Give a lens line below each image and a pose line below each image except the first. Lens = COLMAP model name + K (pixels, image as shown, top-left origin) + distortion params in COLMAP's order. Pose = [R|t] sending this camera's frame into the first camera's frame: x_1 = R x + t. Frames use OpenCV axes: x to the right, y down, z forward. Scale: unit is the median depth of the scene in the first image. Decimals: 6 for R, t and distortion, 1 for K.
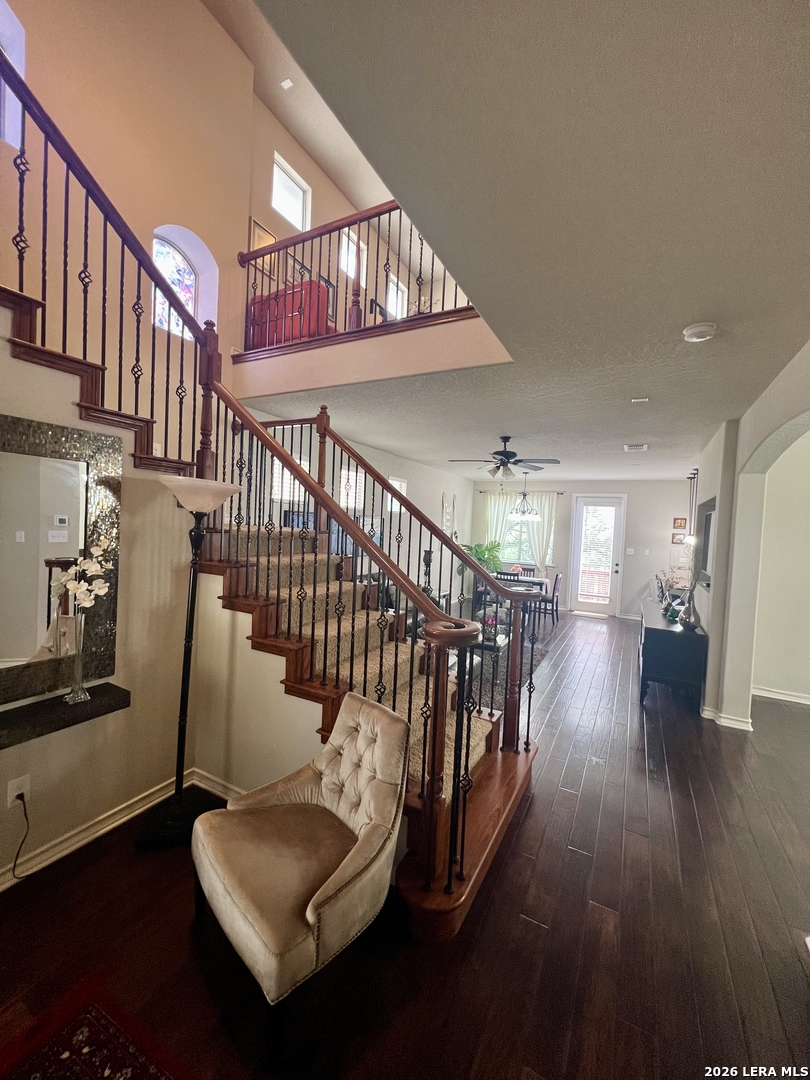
lens RADIAL K [[432.0, 0, 402.1], [0, 432.0, 540.0], [0, 0, 1]] dist [-0.002459, 0.000735]
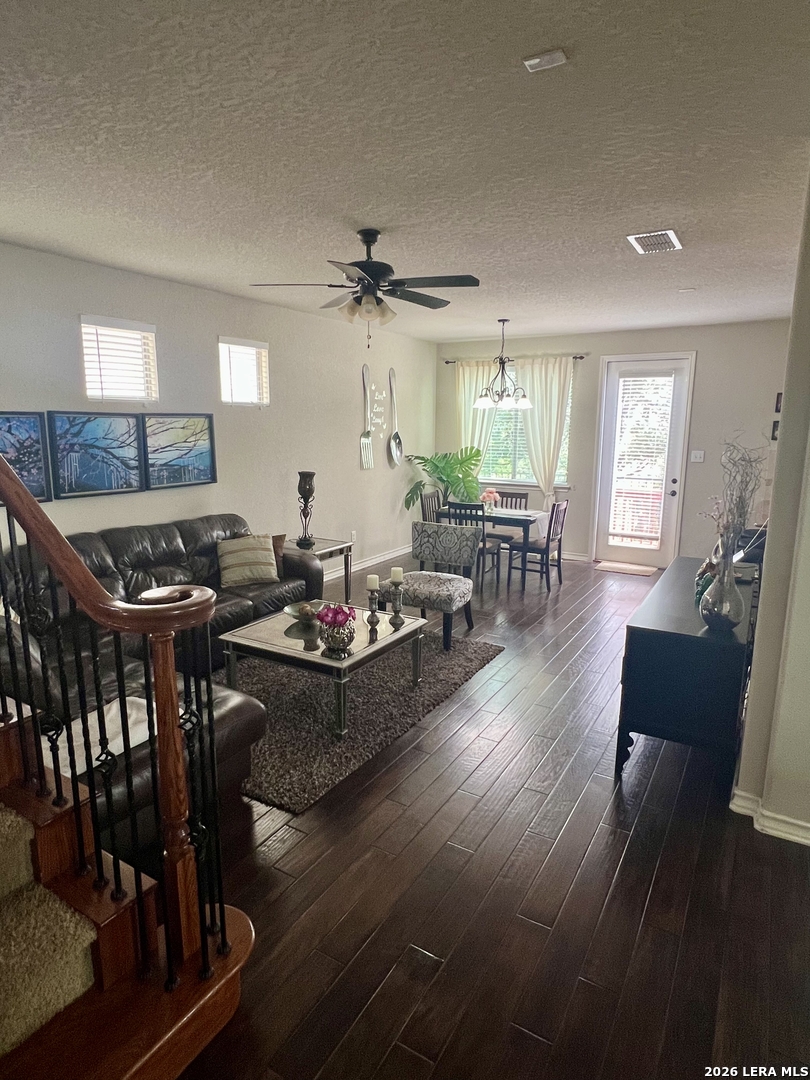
lens RADIAL K [[624.1, 0, 407.9], [0, 624.1, 538.3], [0, 0, 1]] dist [0.006395, 0.000416]
pose [[0.998898, -0.033312, -0.033061, 0.187453], [0.037804, 0.988538, 0.146162, -0.002582], [0.027813, -0.147251, 0.988708, 0.173859]]
